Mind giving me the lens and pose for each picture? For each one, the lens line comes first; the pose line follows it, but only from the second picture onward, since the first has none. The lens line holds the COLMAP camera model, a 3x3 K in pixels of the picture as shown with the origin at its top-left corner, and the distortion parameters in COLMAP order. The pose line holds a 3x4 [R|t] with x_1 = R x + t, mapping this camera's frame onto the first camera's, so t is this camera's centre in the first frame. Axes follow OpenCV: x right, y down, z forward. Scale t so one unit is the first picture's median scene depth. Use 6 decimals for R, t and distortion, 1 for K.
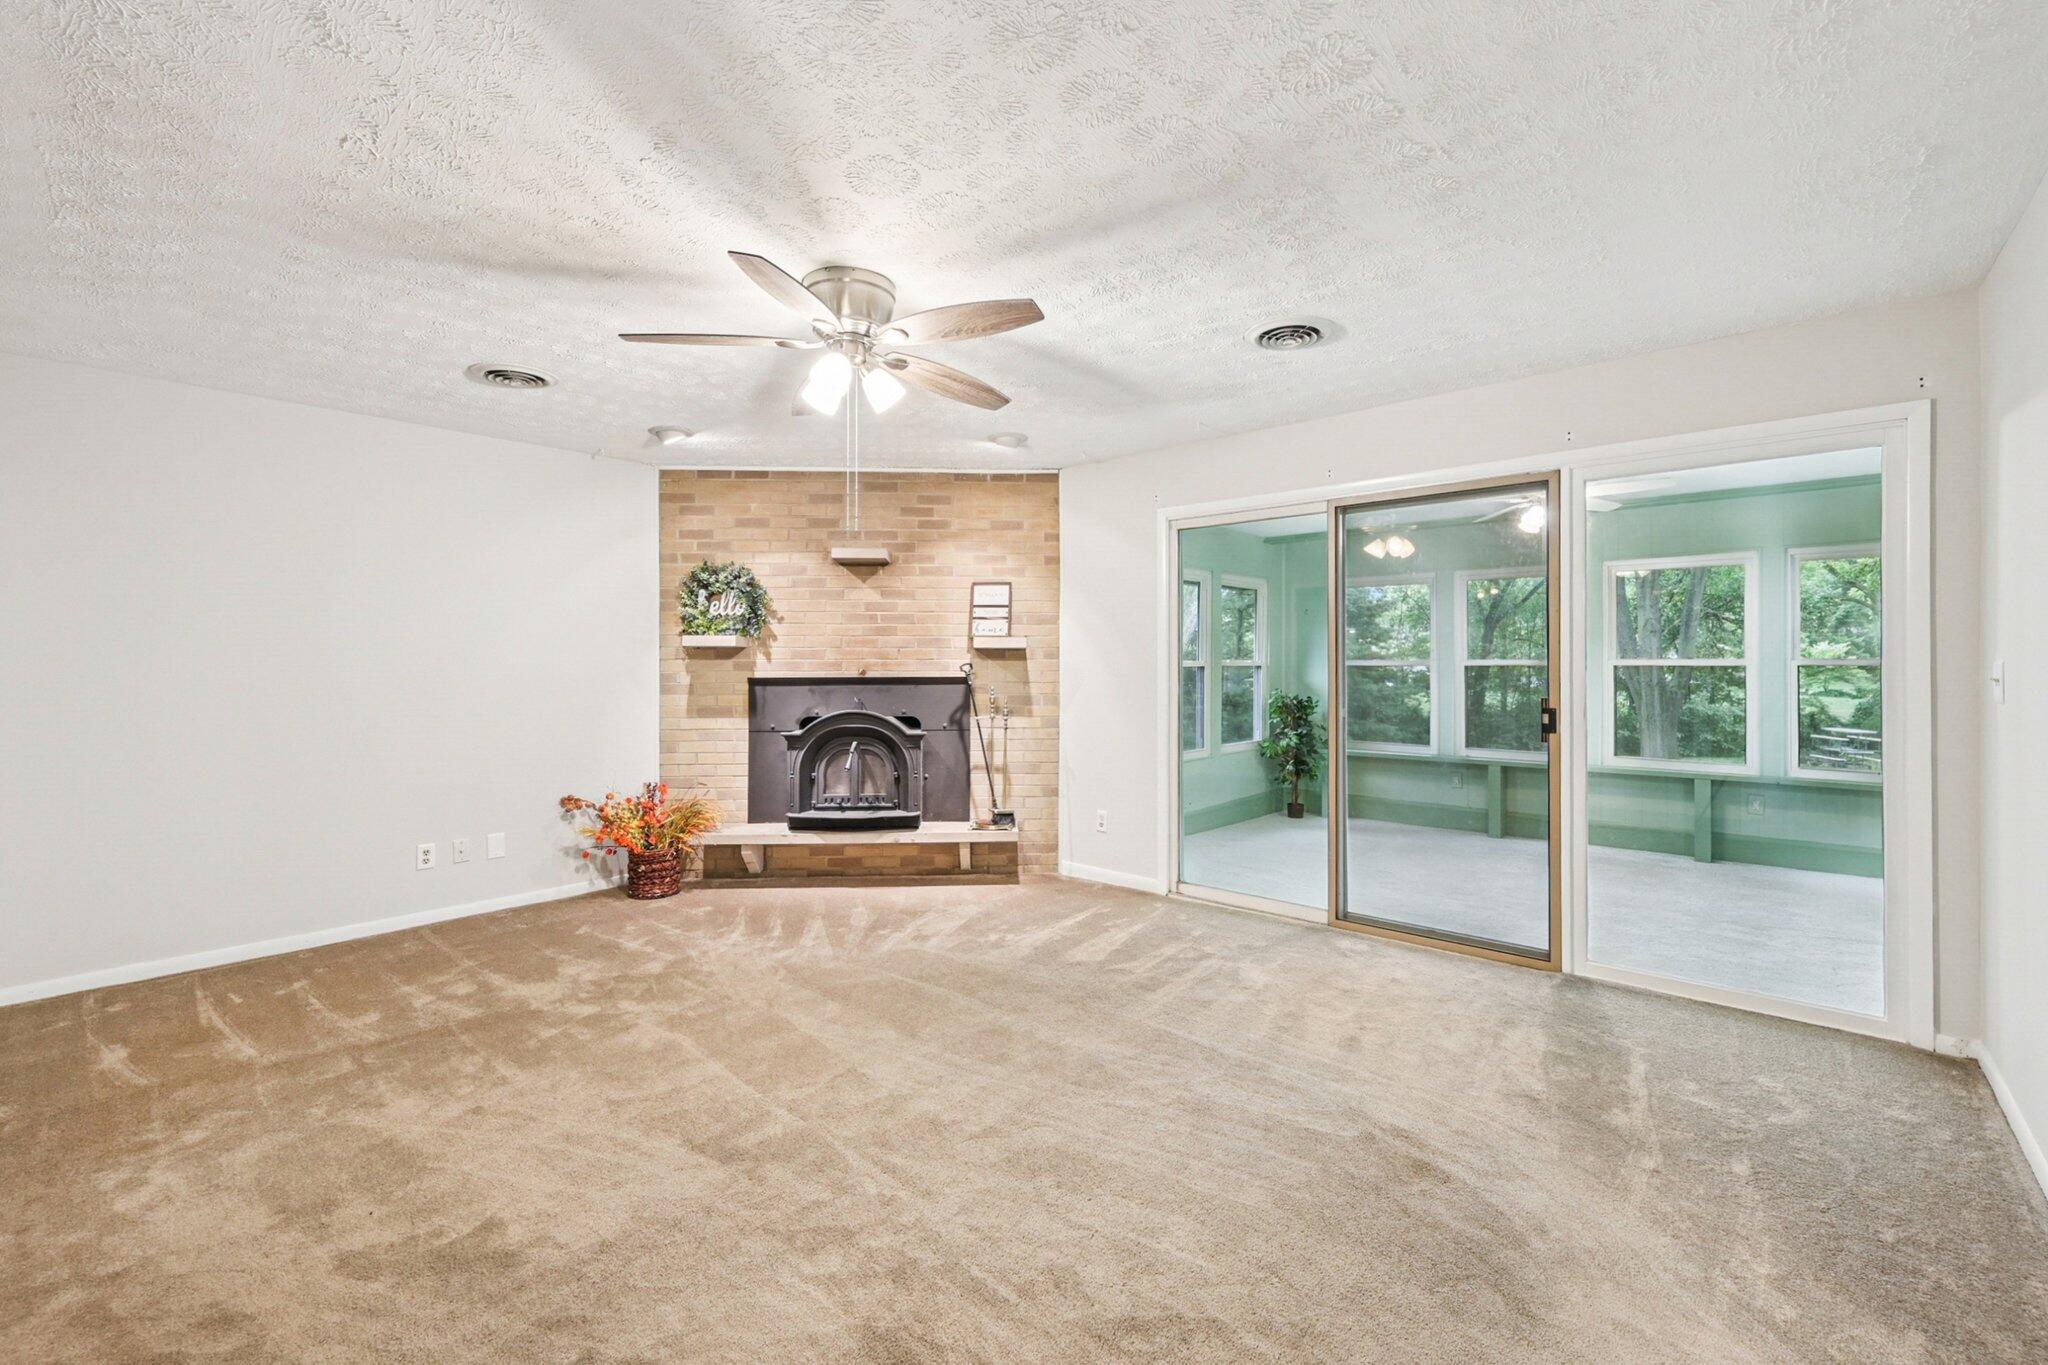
lens RADIAL K [[847.7, 0, 1027.8], [0, 847.7, 663.3], [0, 0, 1]] dist [-0.001039, -0.000029]
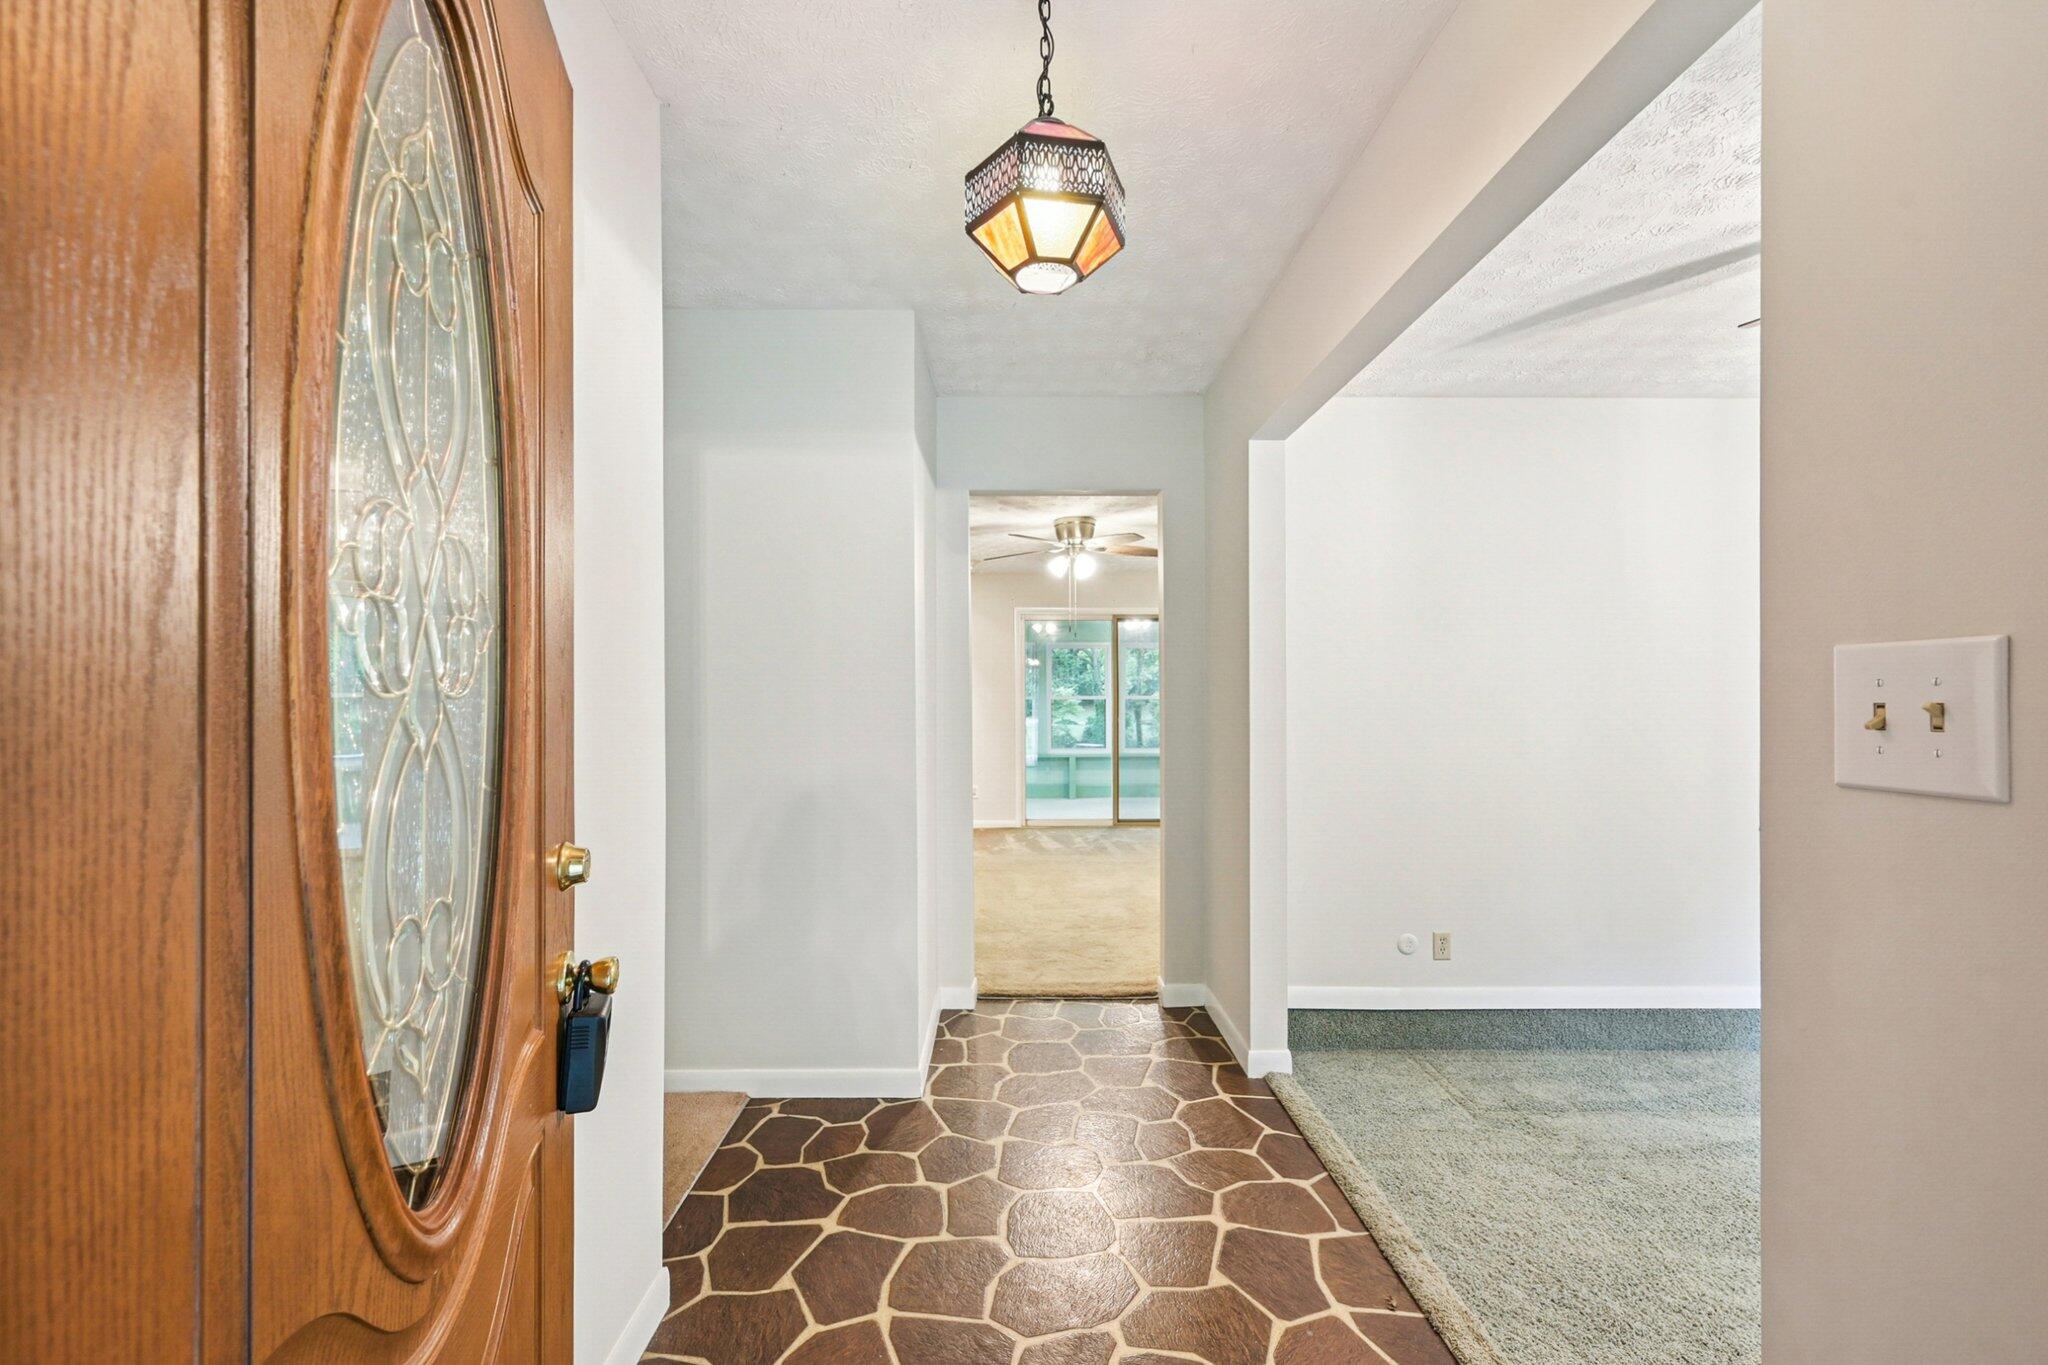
lens RADIAL K [[836.3, 0, 1023.3], [0, 836.3, 697.0], [0, 0, 1]] dist [0.000642, -0.000005]
pose [[0.741917, 0.006624, 0.670458, -0.919412], [-0.003966, 0.999977, -0.005491, 0.011698], [-0.670479, 0.001415, 0.741927, -0.272326]]
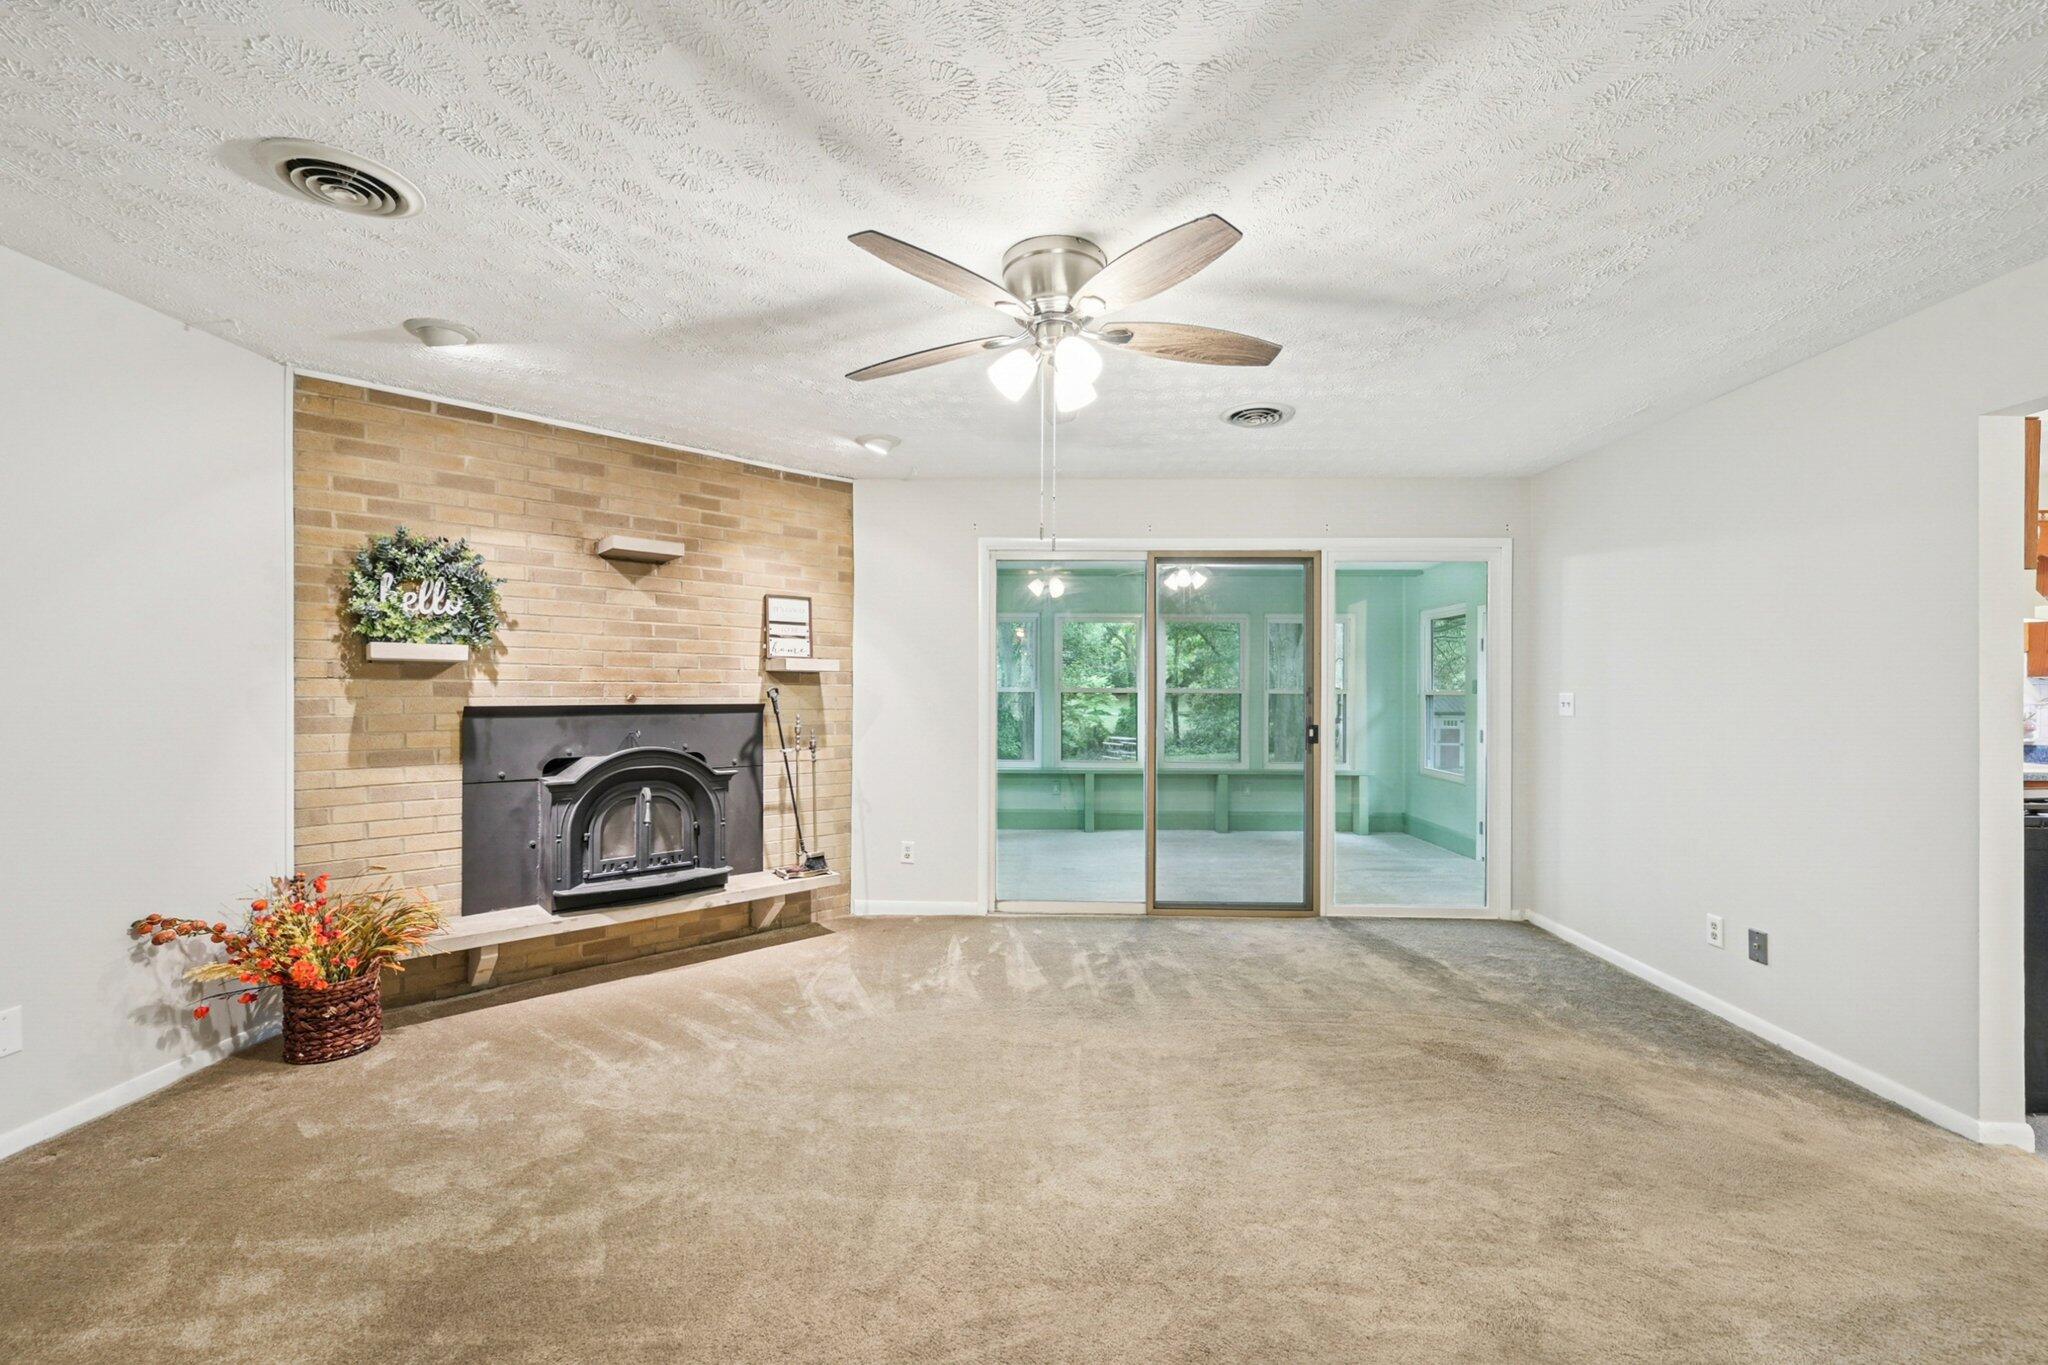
lens RADIAL K [[836.3, 0, 1023.3], [0, 836.3, 697.0], [0, 0, 1]] dist [0.000642, -0.000005]
pose [[0.768740, 0.000589, 0.639561, -0.413137], [-0.007461, 0.999940, 0.008047, 0.000469], [-0.639517, -0.010958, 0.768698, 0.179853]]
